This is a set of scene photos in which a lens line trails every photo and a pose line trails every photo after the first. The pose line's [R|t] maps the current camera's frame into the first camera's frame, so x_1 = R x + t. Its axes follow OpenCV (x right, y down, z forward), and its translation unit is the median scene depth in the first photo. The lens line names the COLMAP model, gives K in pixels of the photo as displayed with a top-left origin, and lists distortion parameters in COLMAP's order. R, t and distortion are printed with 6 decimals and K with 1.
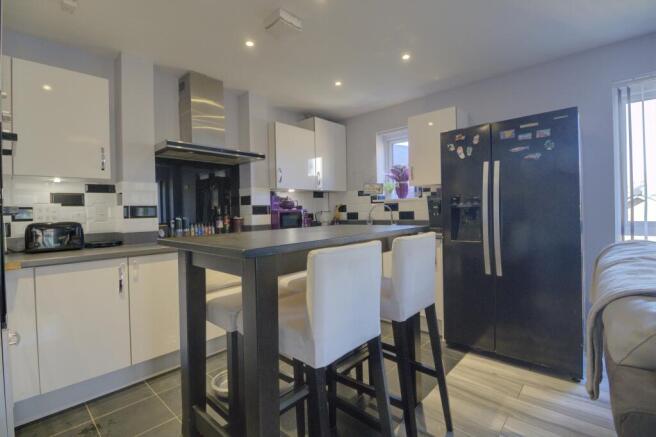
lens RADIAL K [[302.9, 0, 346.0], [0, 302.9, 209.2], [0, 0, 1]] dist [-0.016910, -0.001330]
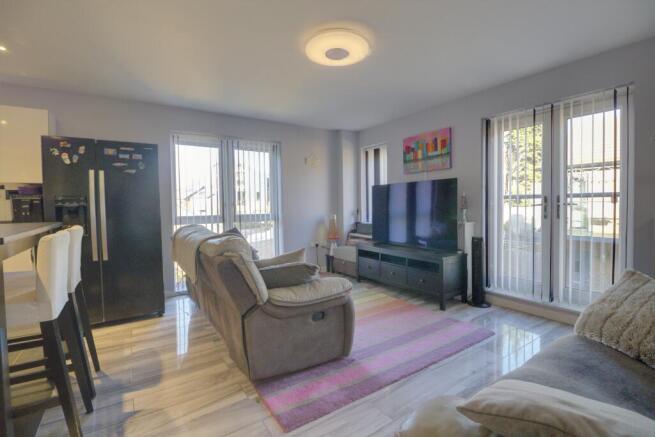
lens RADIAL K [[302.4, 0, 328.2], [0, 302.4, 215.1], [0, 0, 1]] dist [-0.016910, -0.001330]
pose [[0.254057, -0.010533, 0.967132, -0.479239], [0.003037, 0.999944, 0.010093, 0.017591], [-0.967185, 0.000373, 0.254075, -0.246352]]
